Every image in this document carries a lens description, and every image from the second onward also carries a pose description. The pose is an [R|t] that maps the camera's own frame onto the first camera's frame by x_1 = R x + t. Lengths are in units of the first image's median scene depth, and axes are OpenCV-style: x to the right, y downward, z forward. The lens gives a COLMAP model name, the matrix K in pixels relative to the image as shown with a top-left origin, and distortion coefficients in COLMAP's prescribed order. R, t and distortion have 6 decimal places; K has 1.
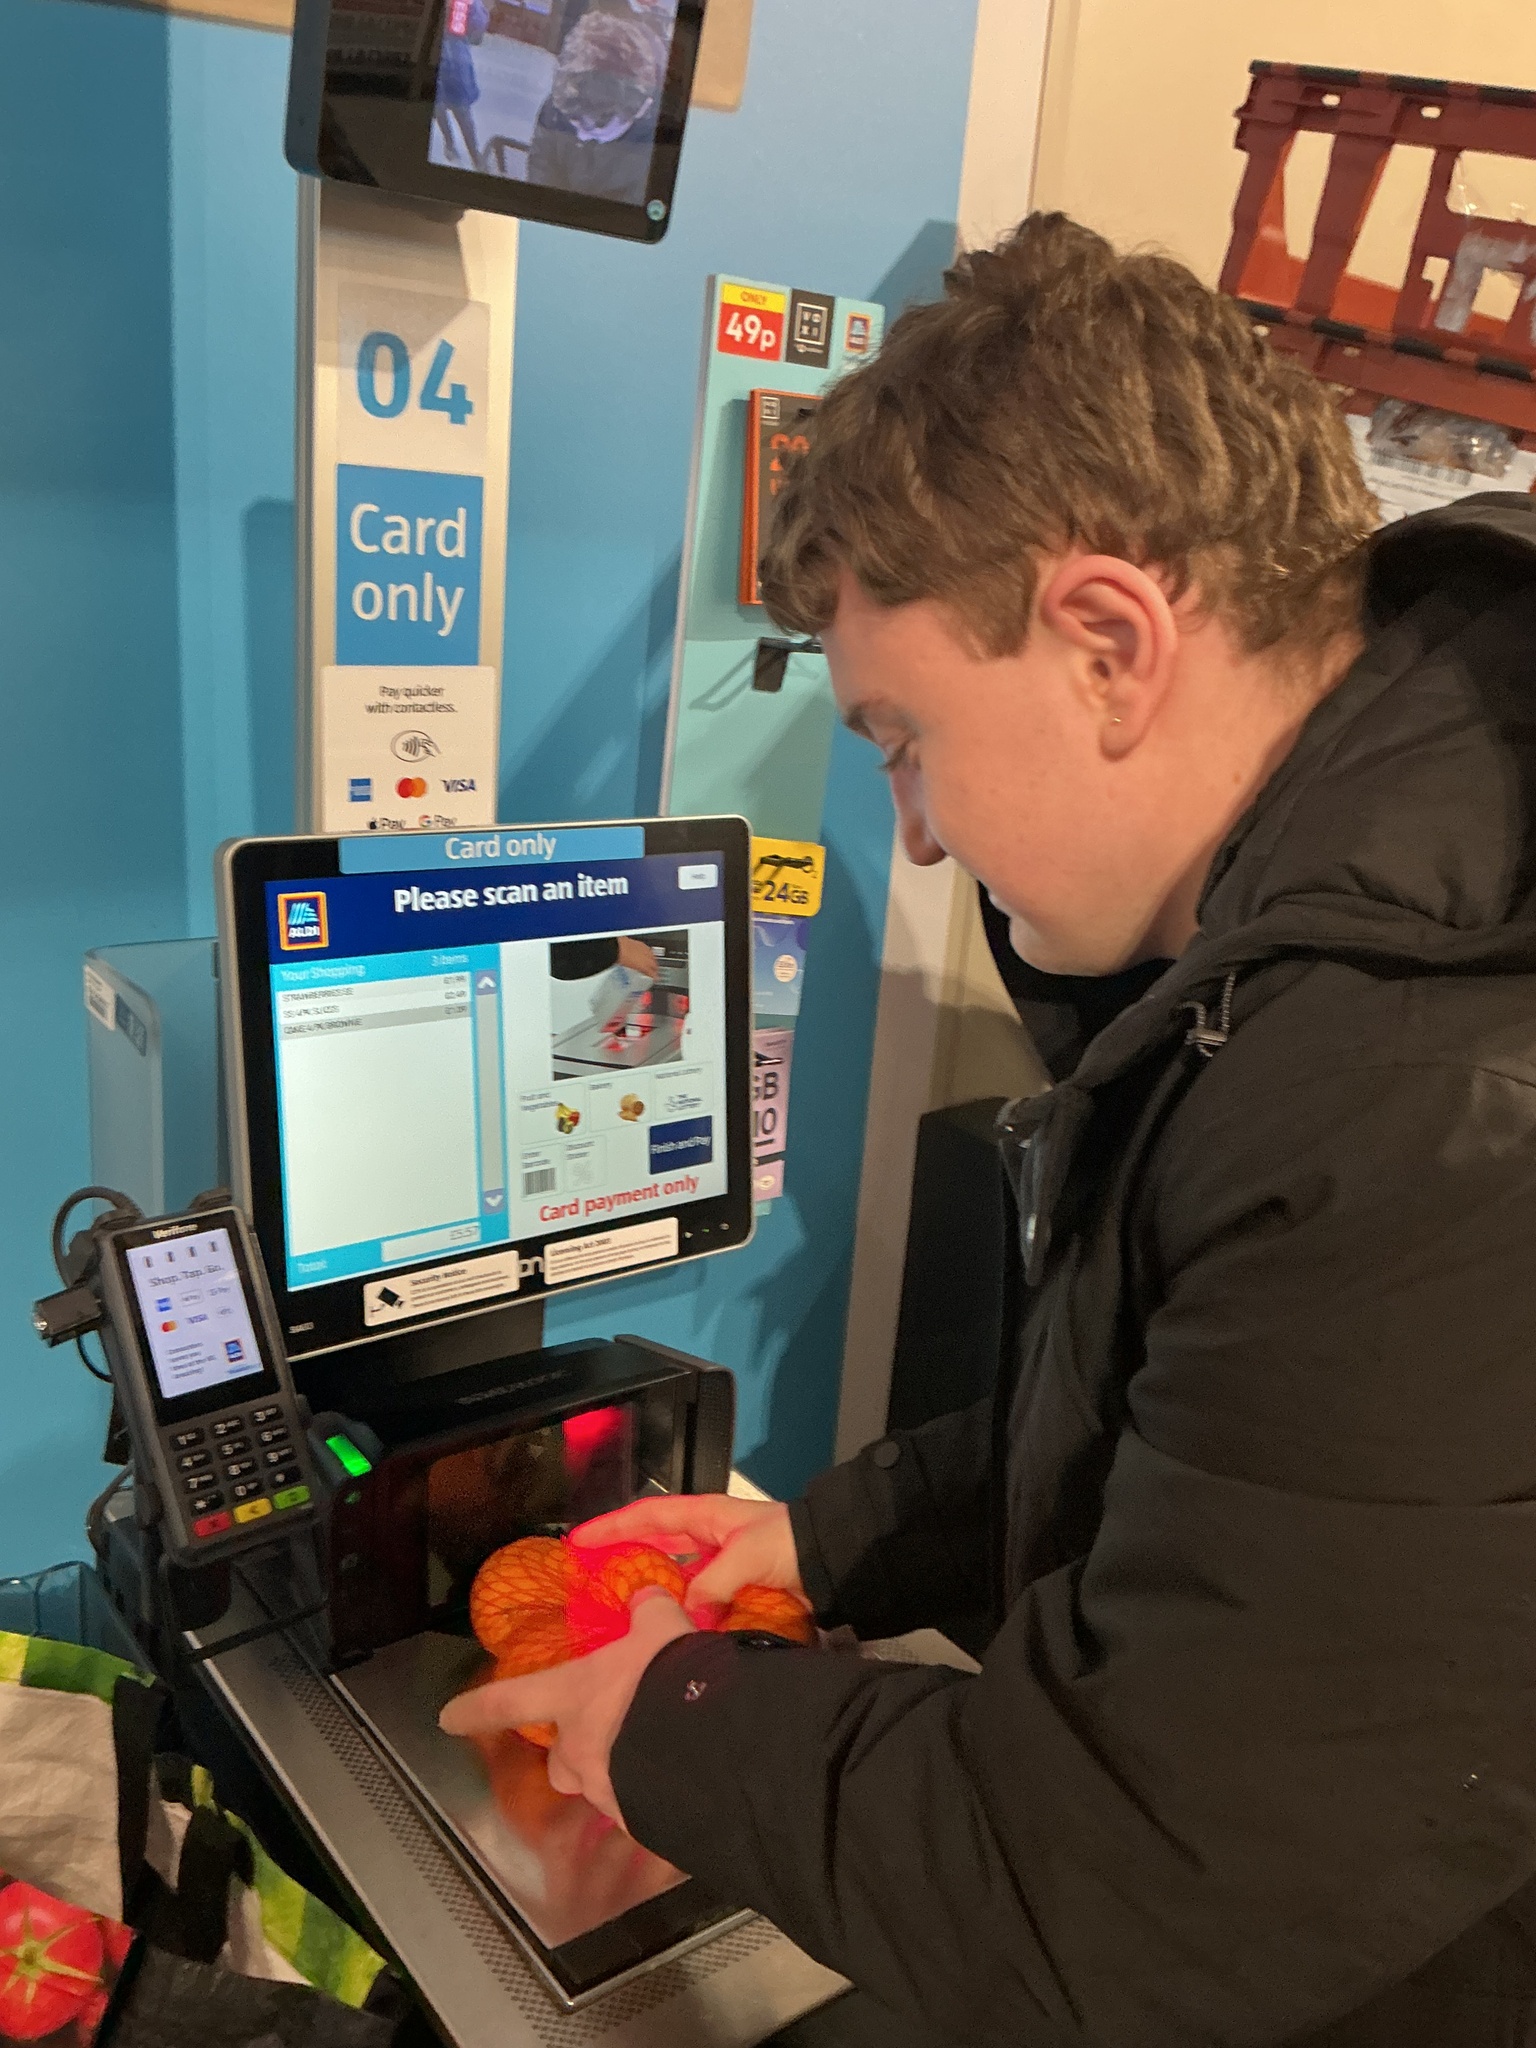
lens RADIAL K [[1745.6, 0, 768.0], [0, 1745.6, 1024.0], [0, 0, 1]] dist [0.105865, -0.219905]
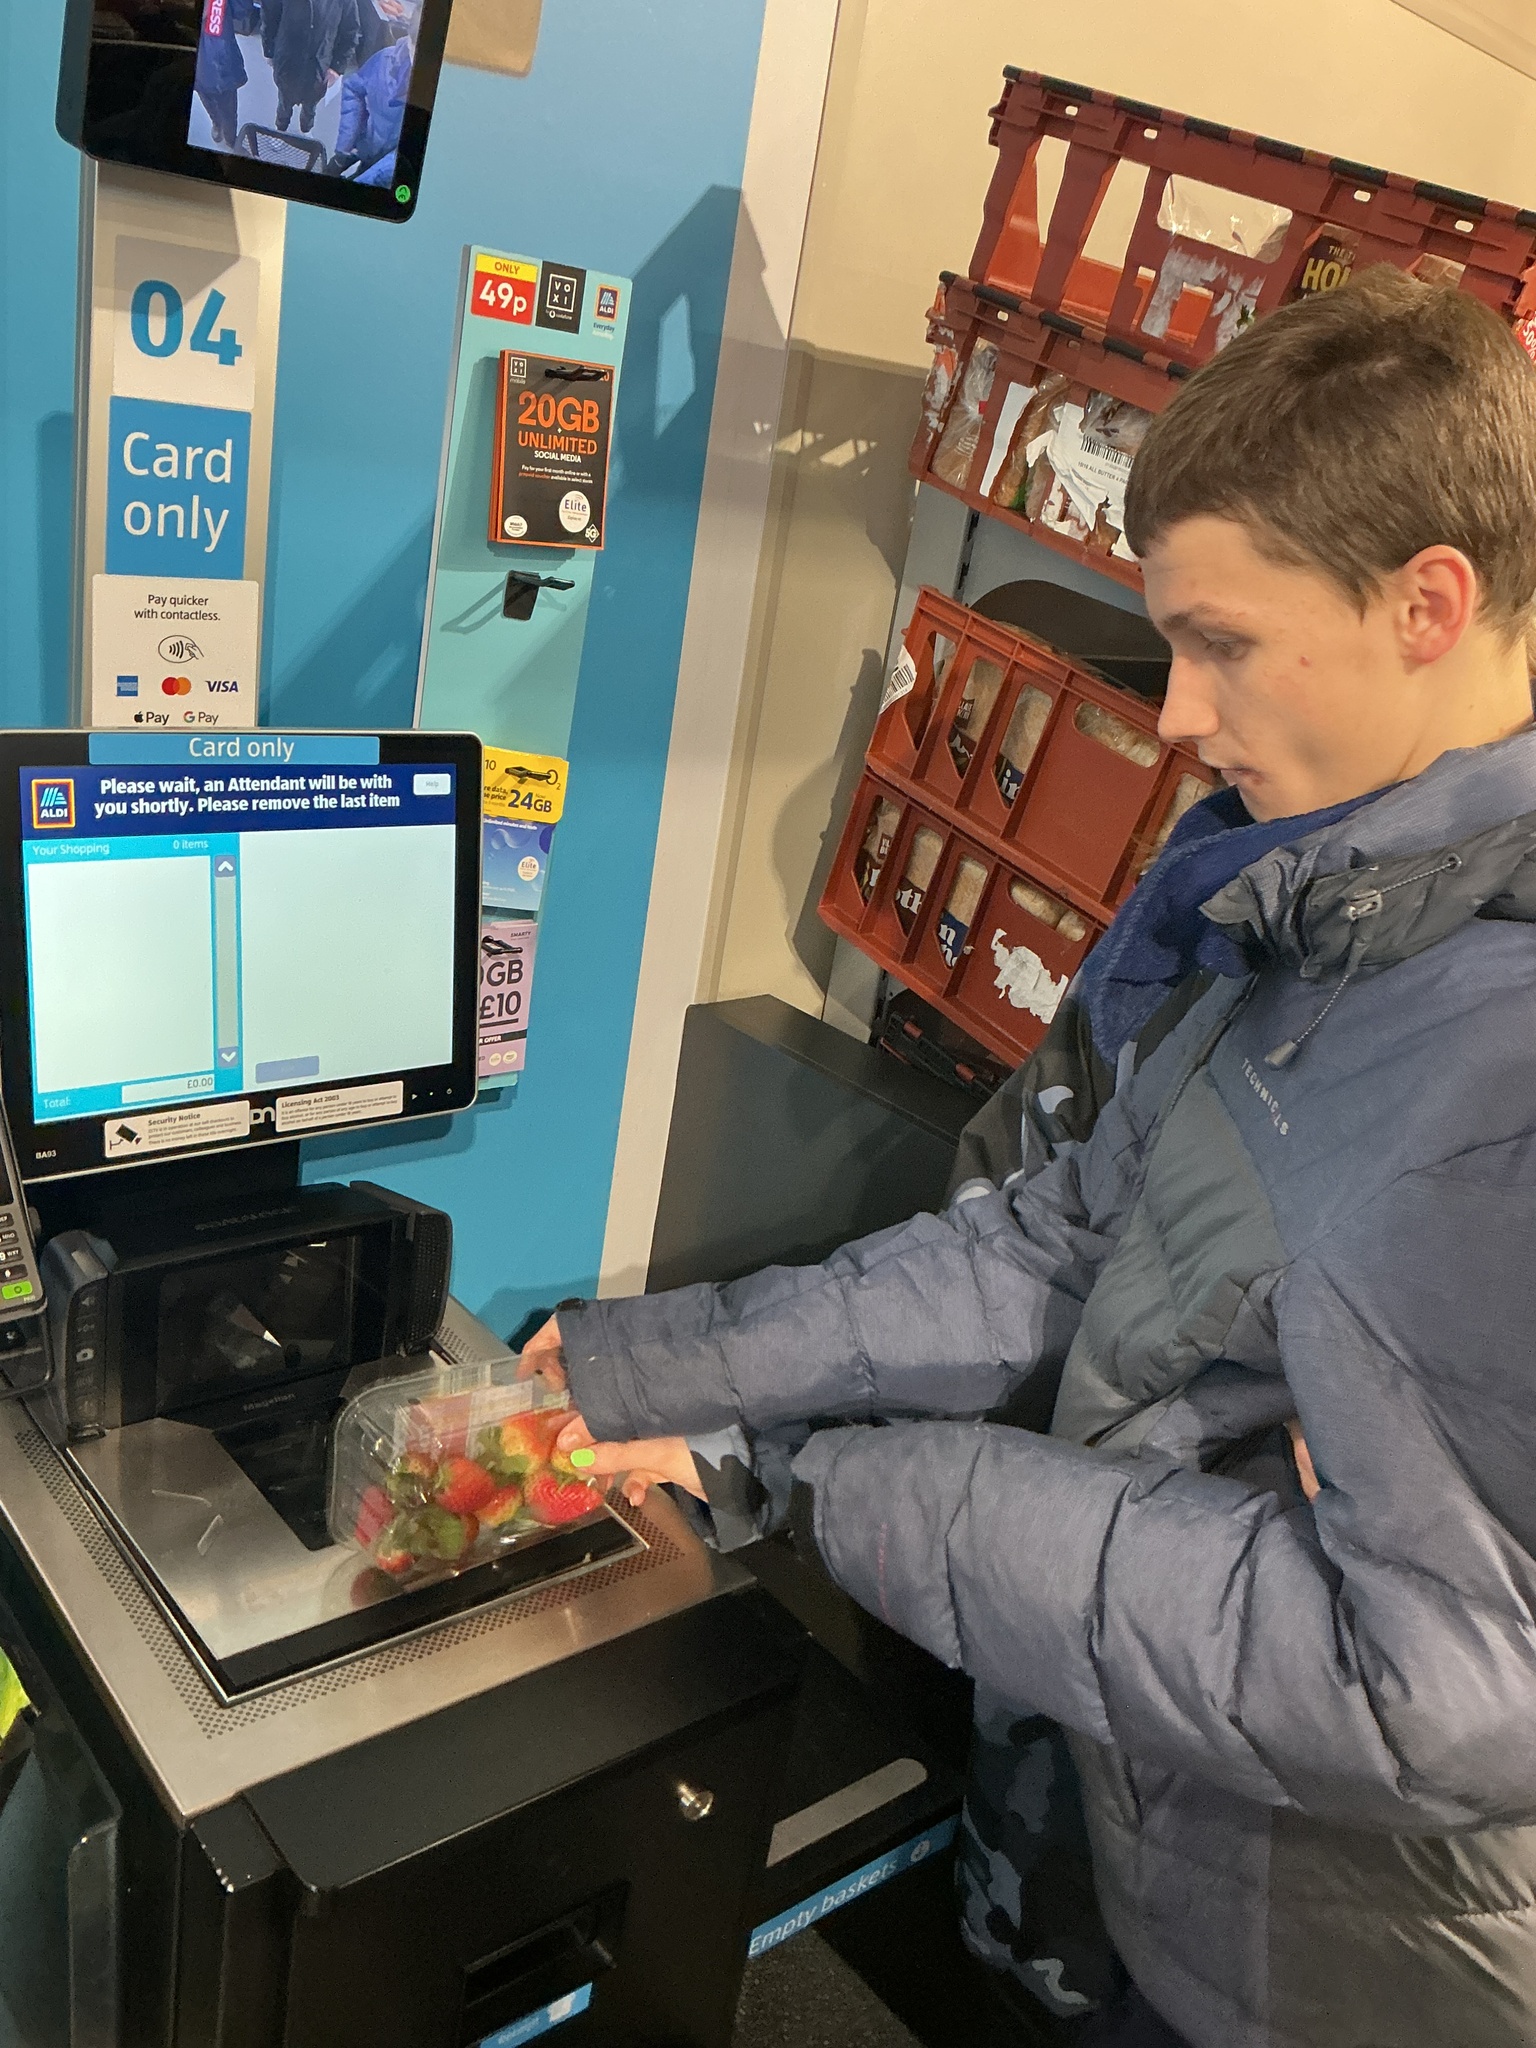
lens RADIAL K [[1745.6, 0, 768.0], [0, 1745.6, 1024.0], [0, 0, 1]] dist [0.105865, -0.219905]
pose [[0.996387, 0.058919, 0.061168, 0.117695], [-0.062741, 0.996067, 0.062557, -0.014014], [-0.057241, -0.066169, 0.996165, -0.159287]]
